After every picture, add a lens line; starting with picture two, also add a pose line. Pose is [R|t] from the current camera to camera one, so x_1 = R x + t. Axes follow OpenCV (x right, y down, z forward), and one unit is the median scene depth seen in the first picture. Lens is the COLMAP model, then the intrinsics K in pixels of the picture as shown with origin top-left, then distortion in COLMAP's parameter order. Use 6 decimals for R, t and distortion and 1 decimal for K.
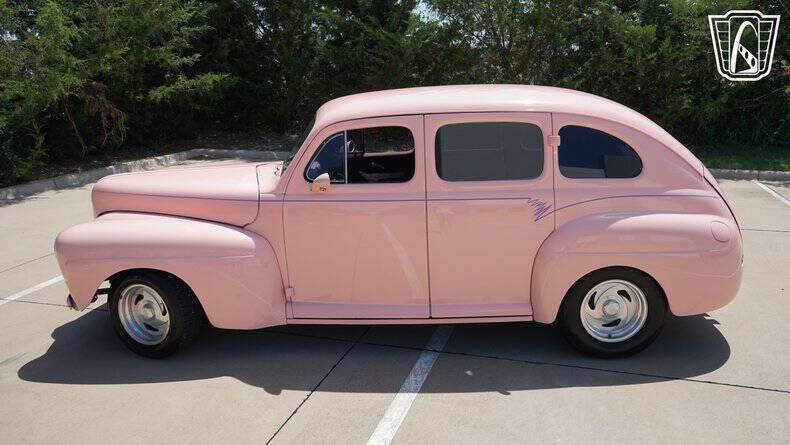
lens RADIAL K [[624.1, 0, 398.2], [0, 624.1, 215.4], [0, 0, 1]] dist [-0.008182, 0.003349]
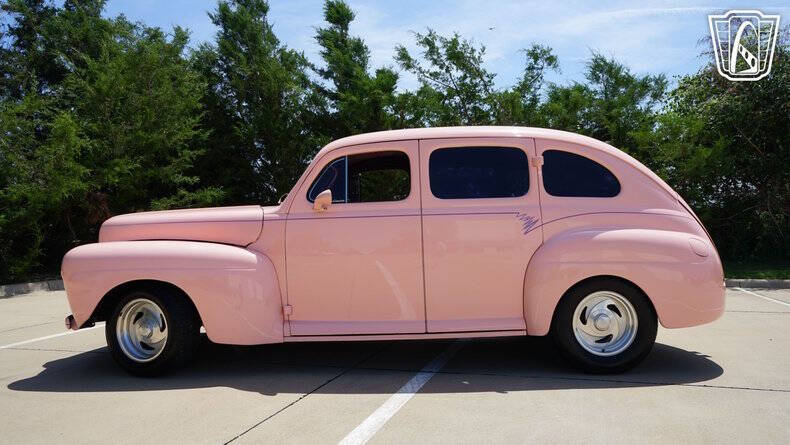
lens RADIAL K [[624.1, 0, 397.4], [0, 624.1, 220.2], [0, 0, 1]] dist [-0.008182, 0.003349]
pose [[0.999800, 0.006629, 0.018857, -0.015654], [-0.001832, 0.969825, -0.243795, 0.234068], [-0.019904, 0.243712, 0.969643, -0.028266]]
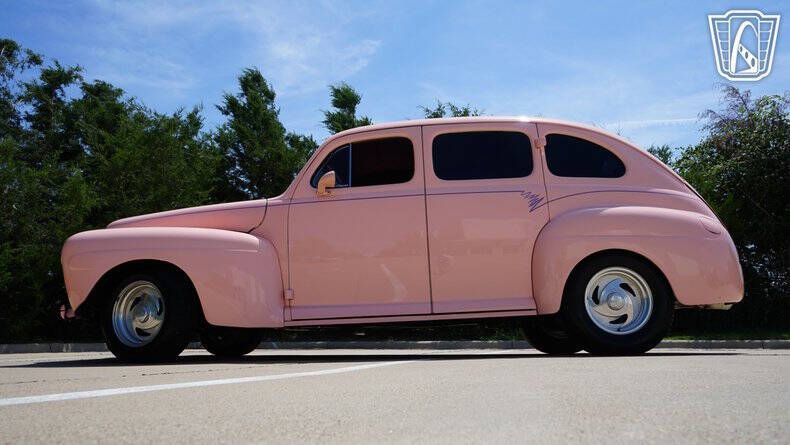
lens RADIAL K [[624.1, 0, 392.7], [0, 624.1, 210.2], [0, 0, 1]] dist [-0.008182, 0.003349]
pose [[1.000000, 0.000408, -0.000489, -0.009537], [-0.000573, 0.911491, -0.411319, 0.417625], [0.000278, 0.411319, 0.911491, 0.044713]]
